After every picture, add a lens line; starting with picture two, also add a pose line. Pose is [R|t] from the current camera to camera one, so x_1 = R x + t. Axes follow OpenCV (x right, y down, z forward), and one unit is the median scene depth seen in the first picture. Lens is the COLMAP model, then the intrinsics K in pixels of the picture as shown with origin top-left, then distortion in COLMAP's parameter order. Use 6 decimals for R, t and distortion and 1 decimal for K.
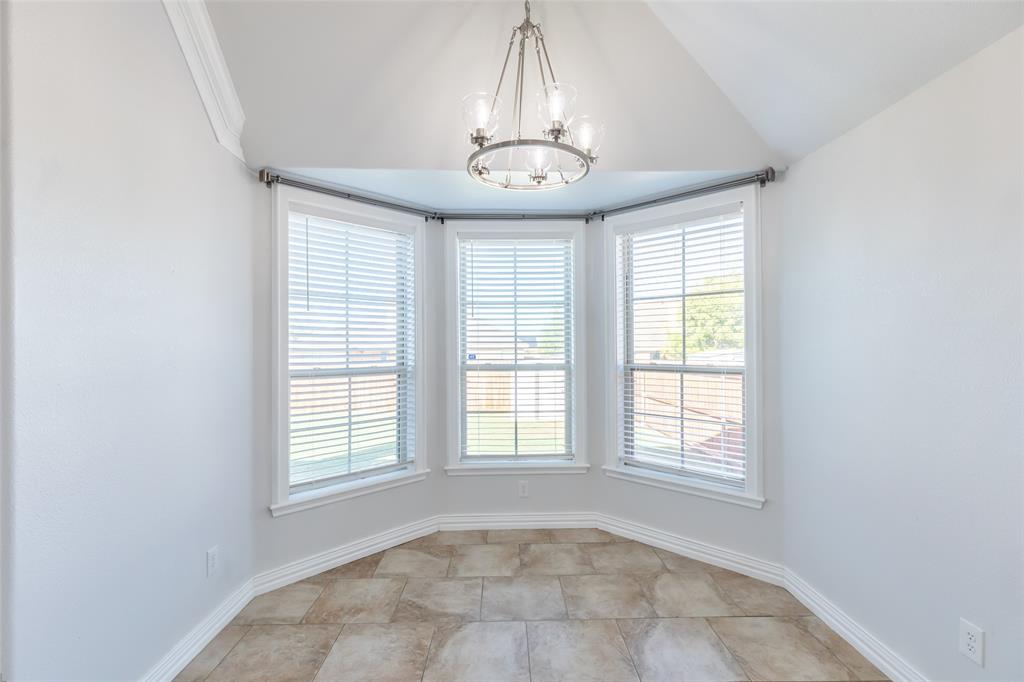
lens RADIAL K [[462.5, 0, 504.1], [0, 462.5, 343.9], [0, 0, 1]] dist [0.001116, 0.000497]
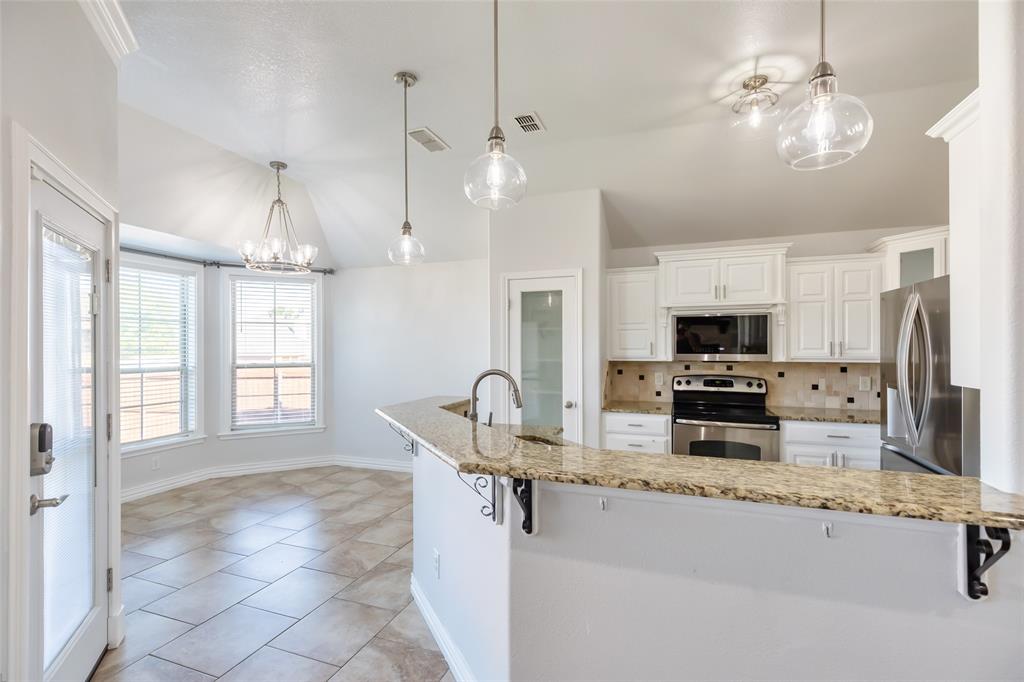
lens RADIAL K [[462.5, 0, 512.5], [0, 462.5, 346.1], [0, 0, 1]] dist [0.001116, 0.000497]
pose [[0.357947, 0.012883, 0.933653, -0.833097], [-0.004001, 0.999917, -0.012264, -0.002337], [-0.933733, 0.000654, 0.357969, -0.406991]]
